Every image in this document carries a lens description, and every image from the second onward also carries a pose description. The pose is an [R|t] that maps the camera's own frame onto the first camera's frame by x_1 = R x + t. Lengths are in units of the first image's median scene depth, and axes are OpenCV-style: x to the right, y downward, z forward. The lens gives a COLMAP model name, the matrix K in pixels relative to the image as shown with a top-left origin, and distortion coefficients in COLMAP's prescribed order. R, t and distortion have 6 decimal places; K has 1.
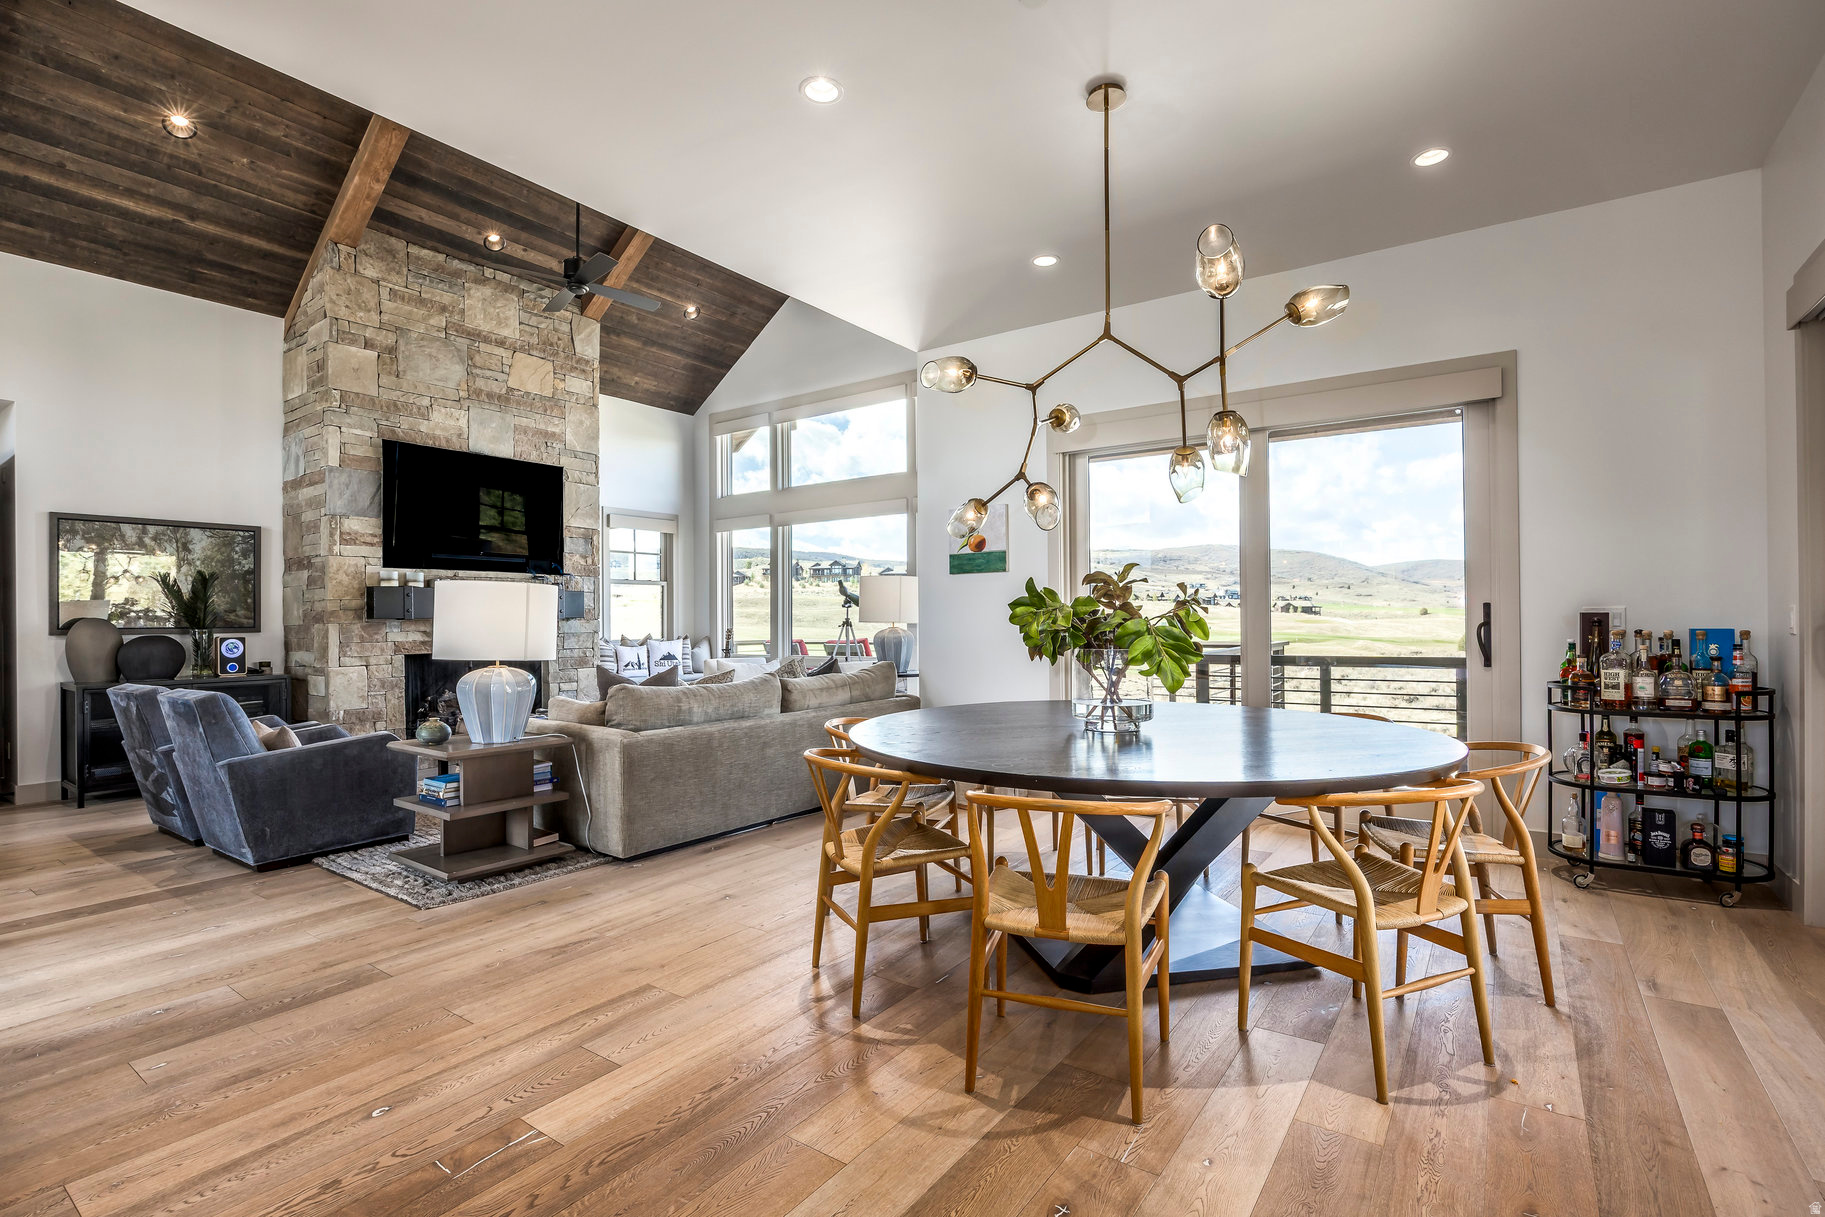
lens RADIAL K [[851.6, 0, 911.3], [0, 851.6, 616.4], [0, 0, 1]] dist [-0.015298, -0.000099]
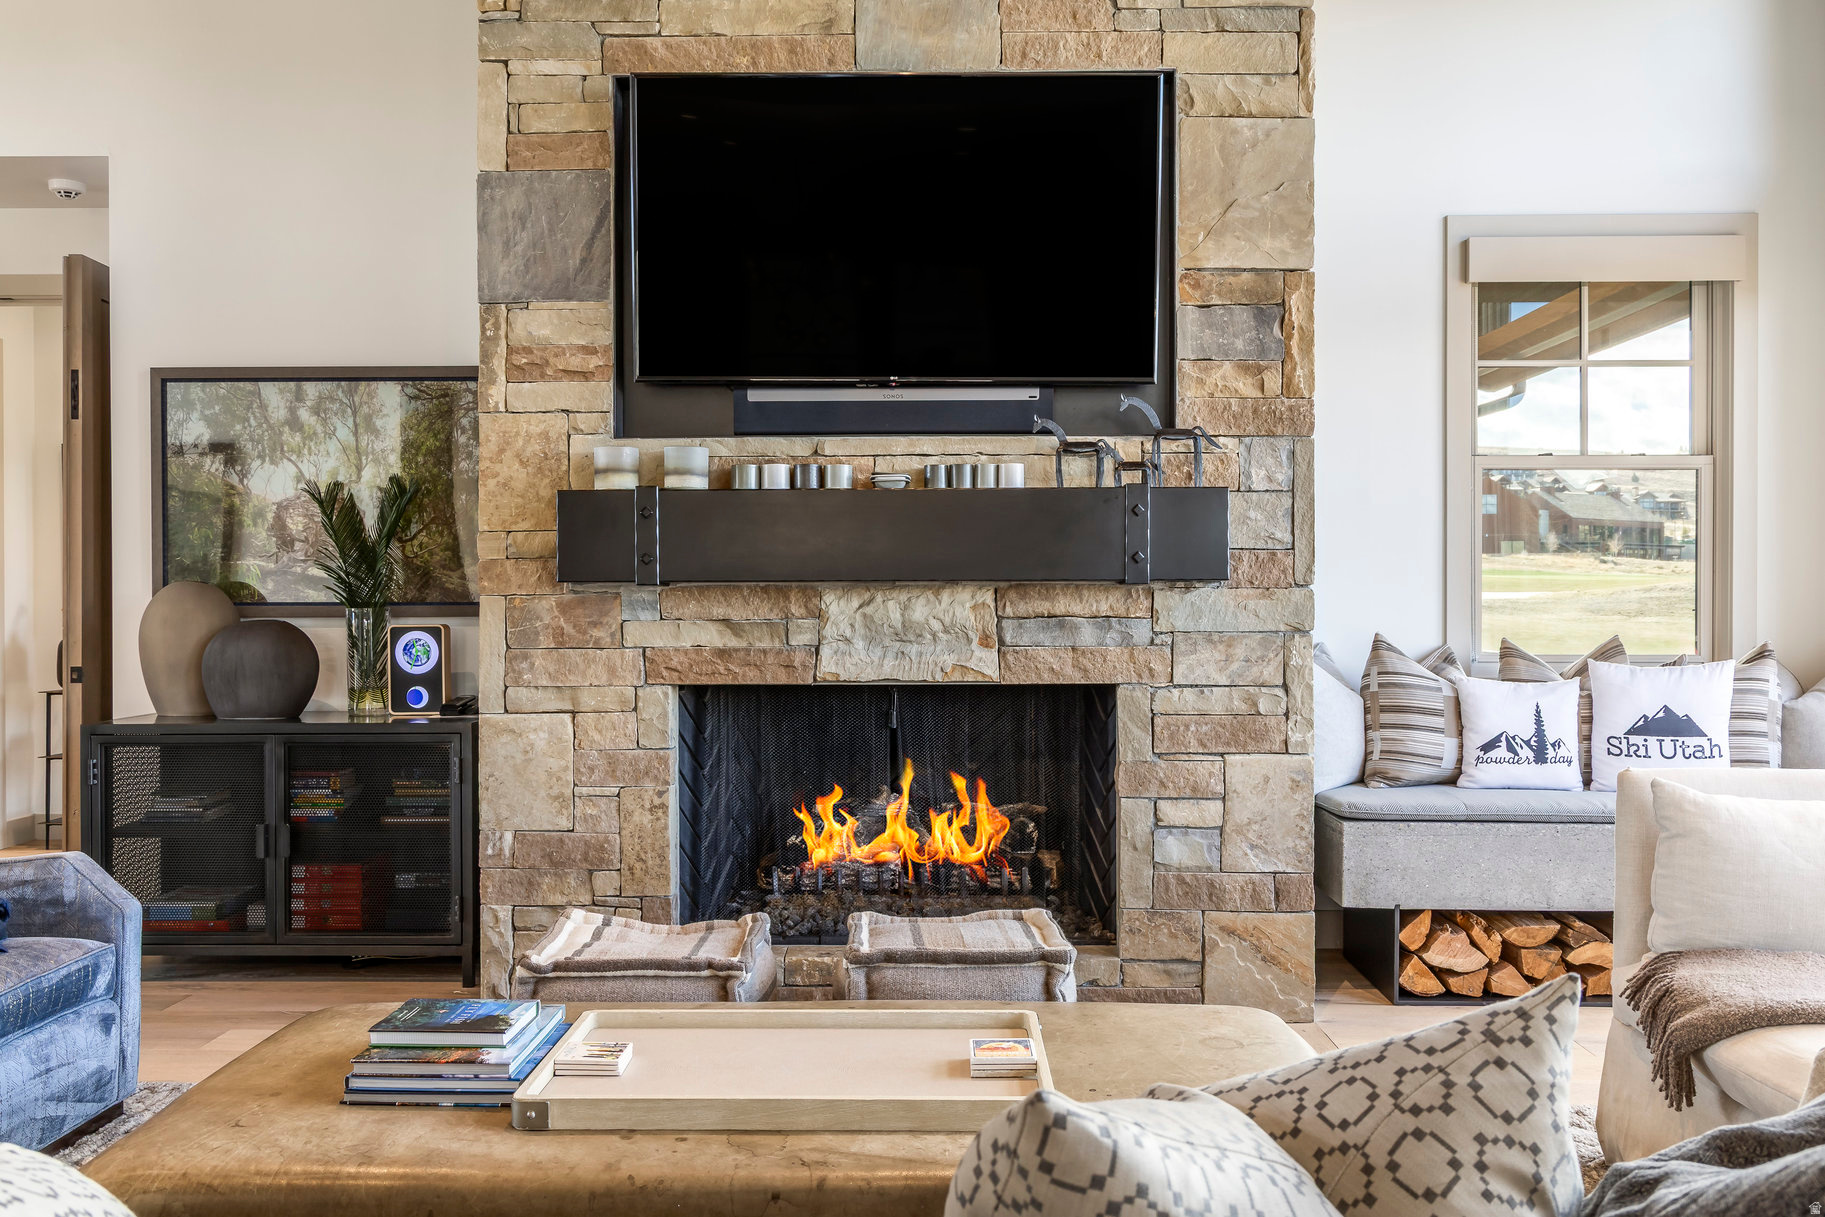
lens RADIAL K [[1519.7, 0, 906.1], [0, 1519.7, 608.1], [0, 0, 1]] dist [-0.009473, -0.008653]
pose [[0.560958, 0.010272, -0.827780, -0.028035], [0.001555, 0.999908, 0.013462, 0.005150], [0.827843, -0.008839, 0.560891, 0.757942]]
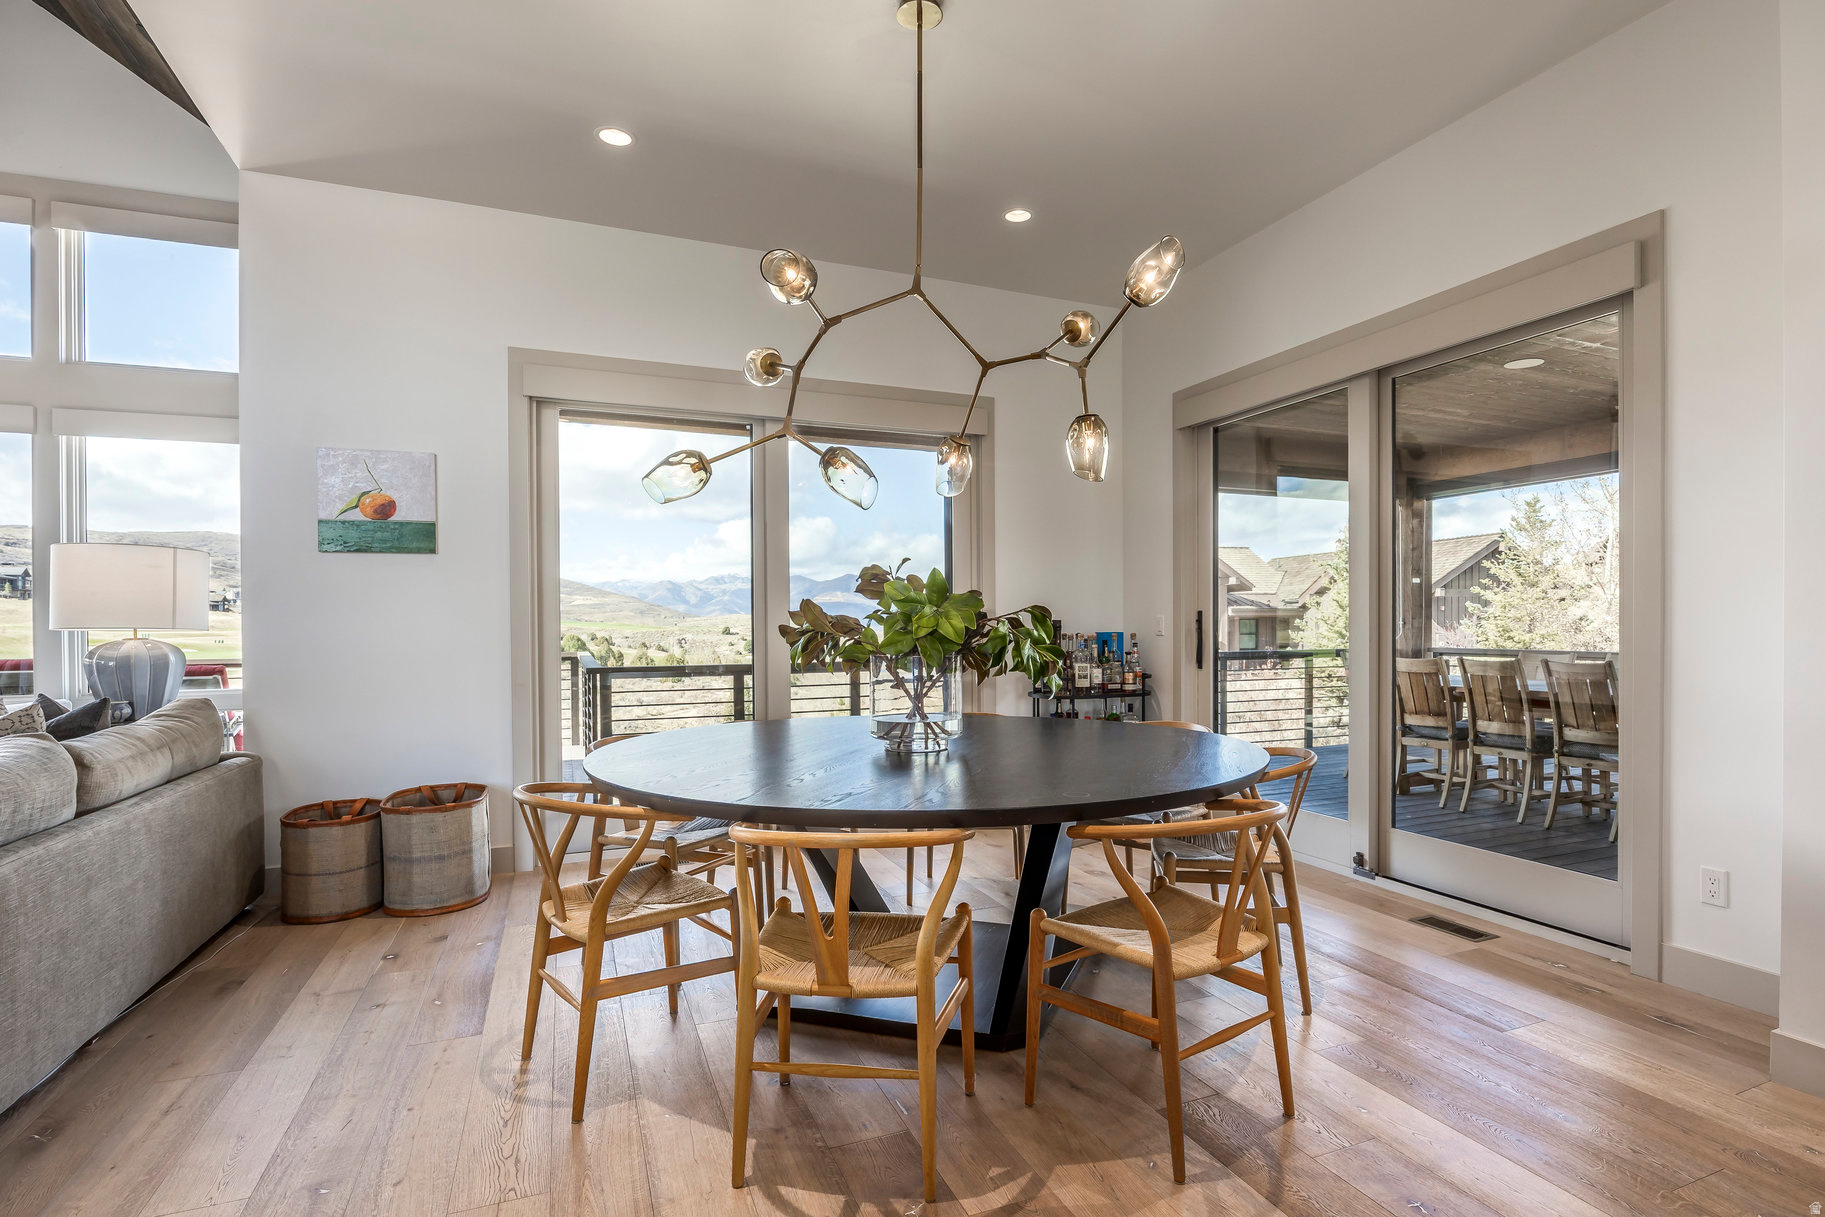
lens RADIAL K [[919.9, 0, 960.6], [0, 919.9, 635.6], [0, 0, 1]] dist [-0.005280, -0.001268]
pose [[0.516696, -0.005148, 0.856153, -0.257734], [-0.003099, 0.999964, 0.007884, 0.004805], [-0.856163, -0.006727, 0.516662, 0.228120]]
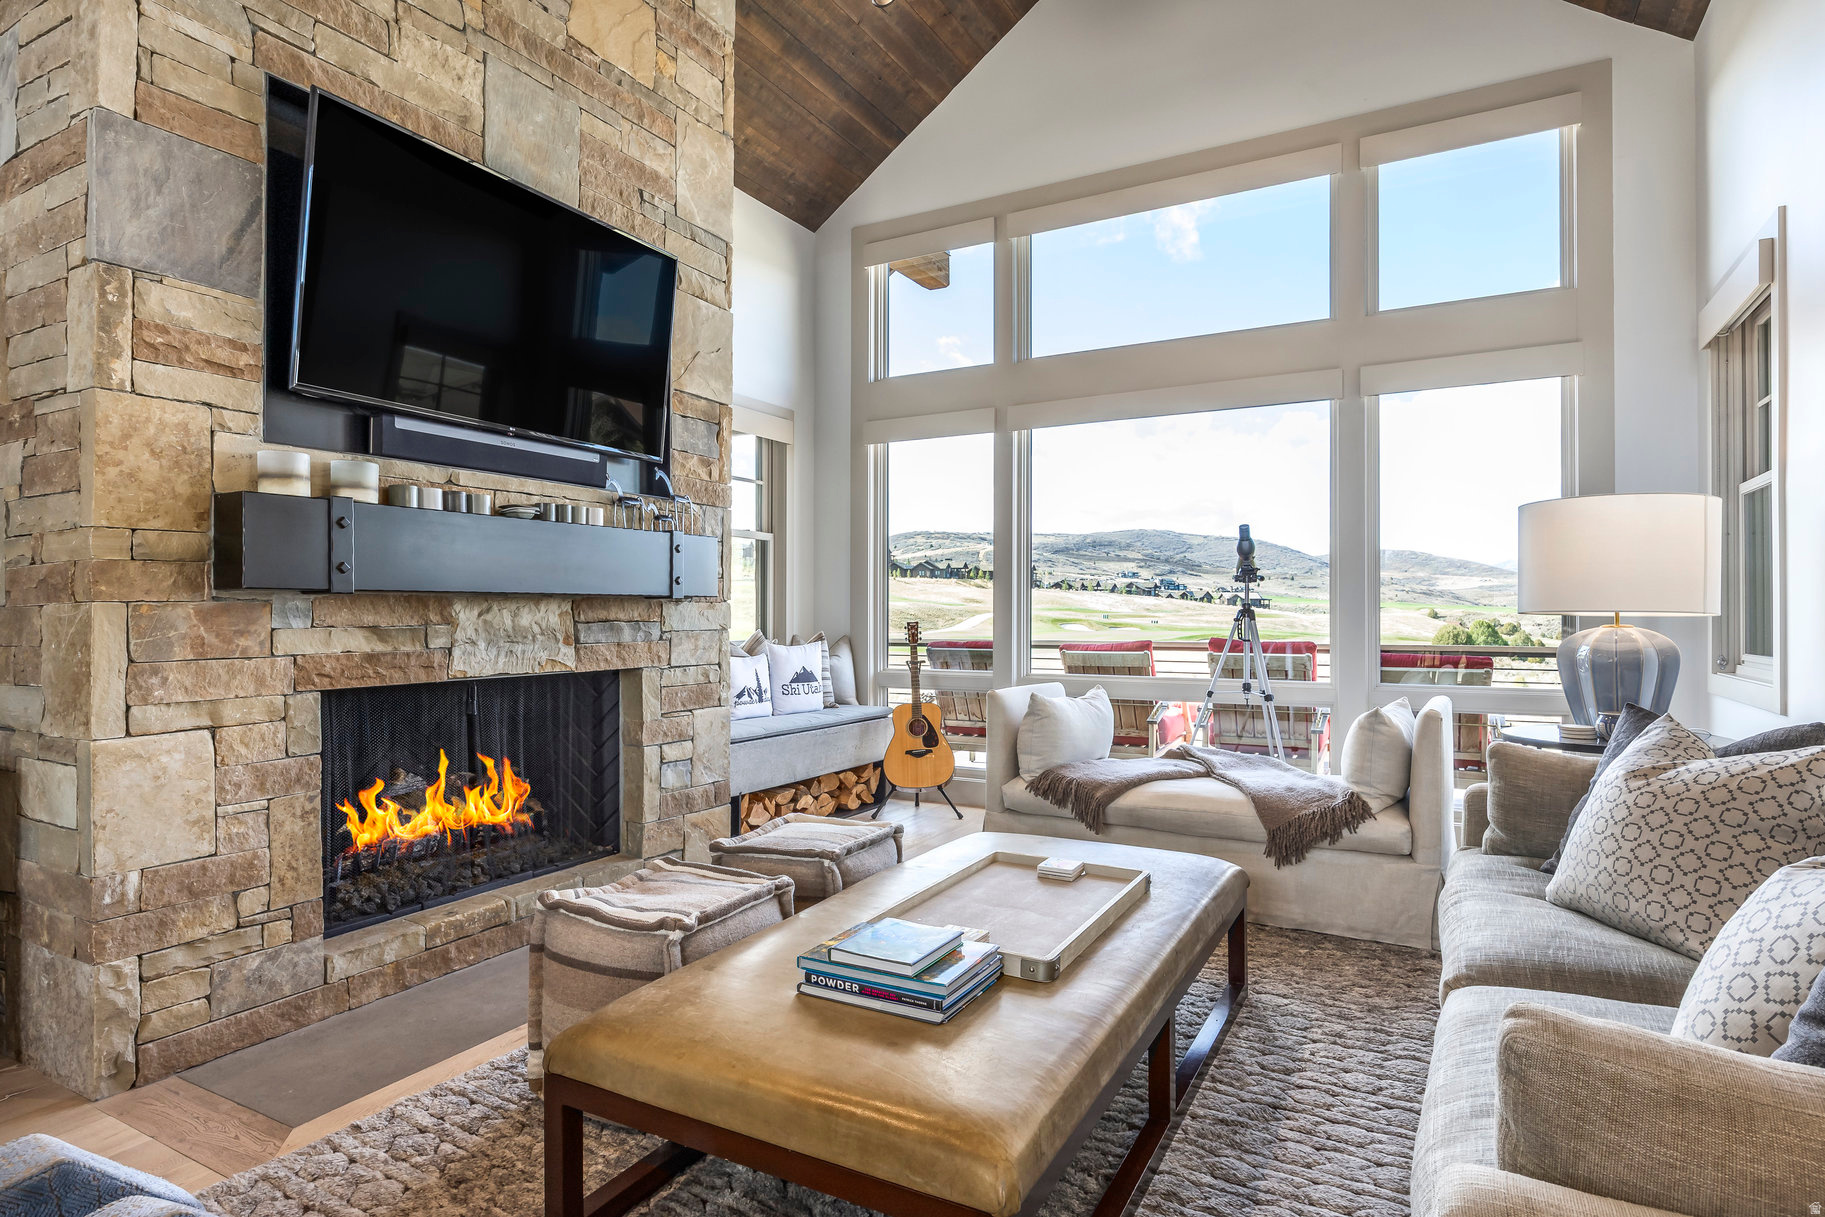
lens RADIAL K [[973.8, 0, 925.3], [0, 973.8, 605.9], [0, 0, 1]] dist [-0.005611, -0.002989]
pose [[0.992229, 0.009082, 0.124093, -0.412313], [-0.009016, 0.999959, -0.001088, 0.007419], [-0.124098, -0.000039, 0.992270, 0.583852]]
